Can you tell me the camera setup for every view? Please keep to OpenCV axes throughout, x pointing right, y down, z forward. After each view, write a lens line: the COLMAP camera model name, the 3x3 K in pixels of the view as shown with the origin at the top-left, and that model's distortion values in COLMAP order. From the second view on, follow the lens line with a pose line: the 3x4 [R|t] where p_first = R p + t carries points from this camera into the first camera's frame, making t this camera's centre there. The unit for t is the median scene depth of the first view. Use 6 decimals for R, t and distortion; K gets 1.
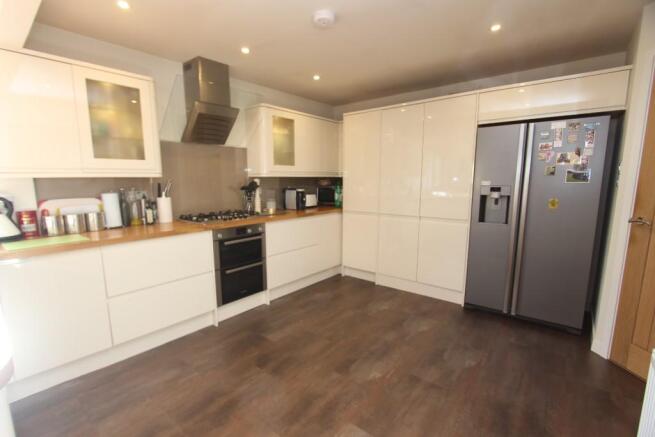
lens RADIAL K [[308.8, 0, 314.8], [0, 308.8, 222.9], [0, 0, 1]] dist [-0.000720, -0.000181]
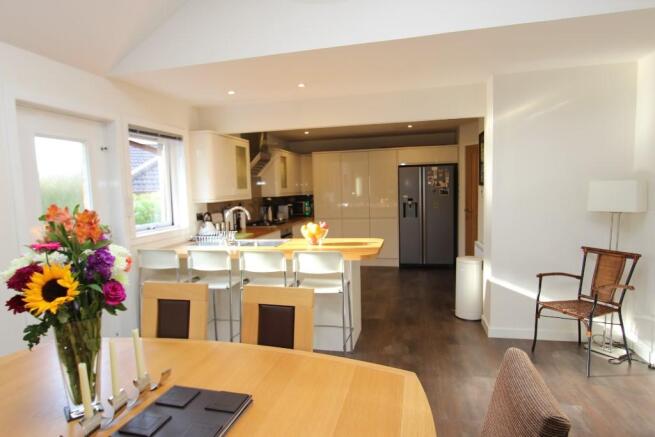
lens RADIAL K [[401.4, 0, 308.4], [0, 401.4, 219.2], [0, 0, 1]] dist [-0.042681, -0.000320]
pose [[0.899487, -0.055776, 0.433373, -1.074680], [0.087391, 0.994744, -0.053358, 0.089527], [-0.428119, 0.085867, 0.899634, -0.956155]]
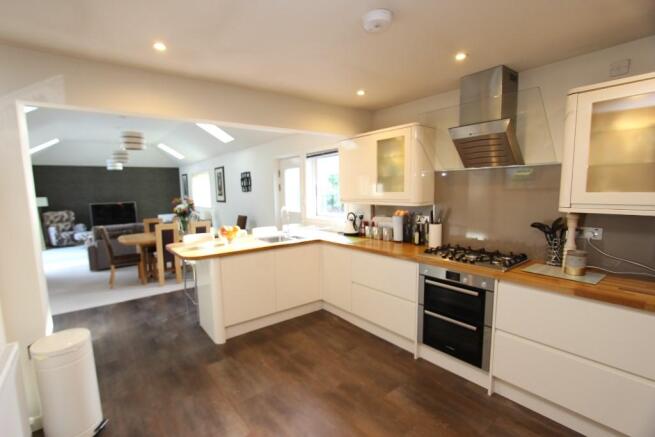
lens RADIAL K [[308.8, 0, 314.8], [0, 308.8, 222.9], [0, 0, 1]] dist [-0.000720, -0.000181]
pose [[-0.228392, 0.125437, -0.965455, 0.671377], [-0.108953, 0.982143, 0.153379, -0.213751], [0.967454, 0.140220, -0.210647, 0.852624]]
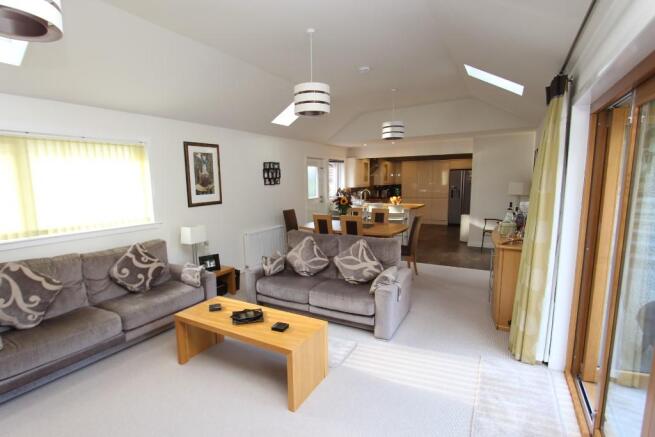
lens RADIAL K [[308.8, 0, 314.8], [0, 308.8, 222.9], [0, 0, 1]] dist [-0.000720, -0.000181]
pose [[0.987230, -0.033787, 0.155676, -1.574269], [0.033953, 0.999422, 0.001596, 0.229611], [-0.155640, 0.003710, 0.987807, -2.247316]]
